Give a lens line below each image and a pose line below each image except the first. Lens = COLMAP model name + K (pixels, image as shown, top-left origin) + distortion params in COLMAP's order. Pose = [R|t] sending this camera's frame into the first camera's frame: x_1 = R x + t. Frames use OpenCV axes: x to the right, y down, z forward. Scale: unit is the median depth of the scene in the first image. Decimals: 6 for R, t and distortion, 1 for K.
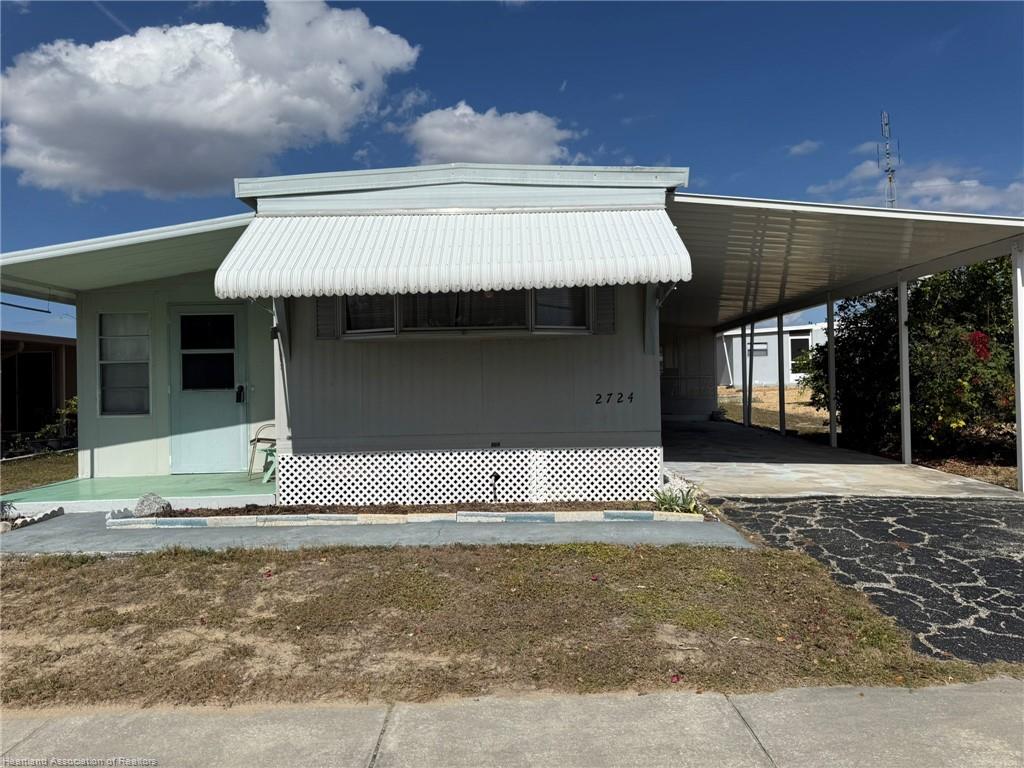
lens RADIAL K [[721.3, 0, 520.4], [0, 721.3, 384.3], [0, 0, 1]] dist [0.144871, -0.222043]
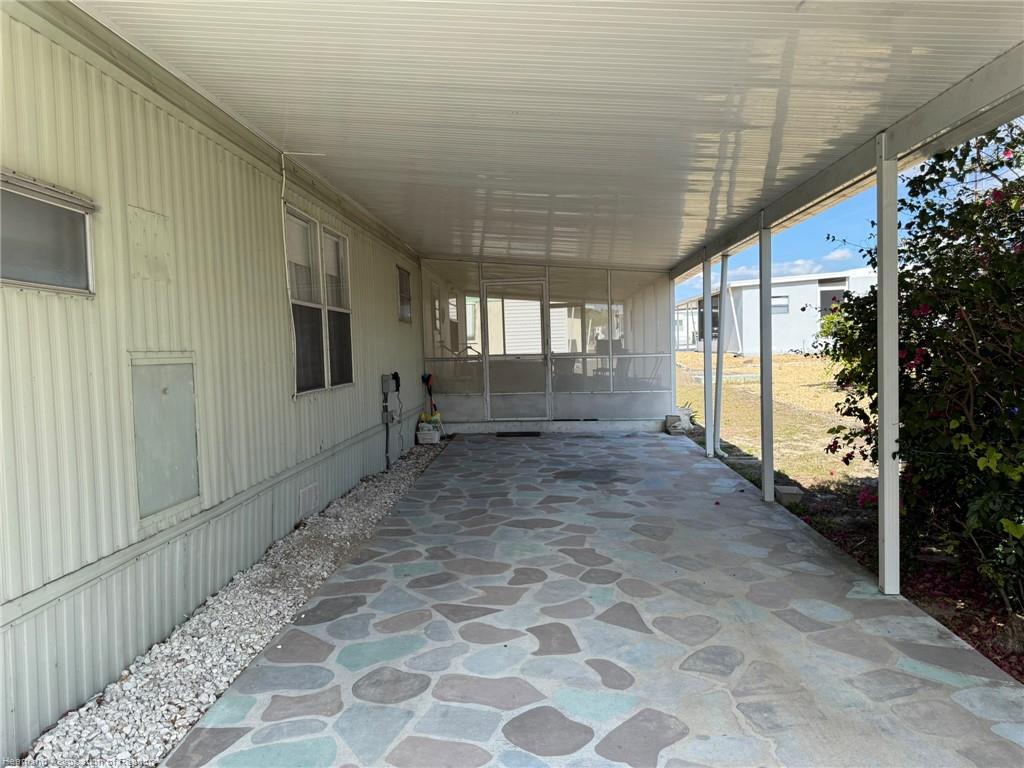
lens RADIAL K [[721.3, 0, 520.4], [0, 721.3, 384.3], [0, 0, 1]] dist [0.144871, -0.222043]
pose [[0.998819, -0.006538, -0.048139, 0.184462], [0.009287, 0.998325, 0.057109, -0.022768], [0.047685, -0.057489, 0.997207, 0.444218]]
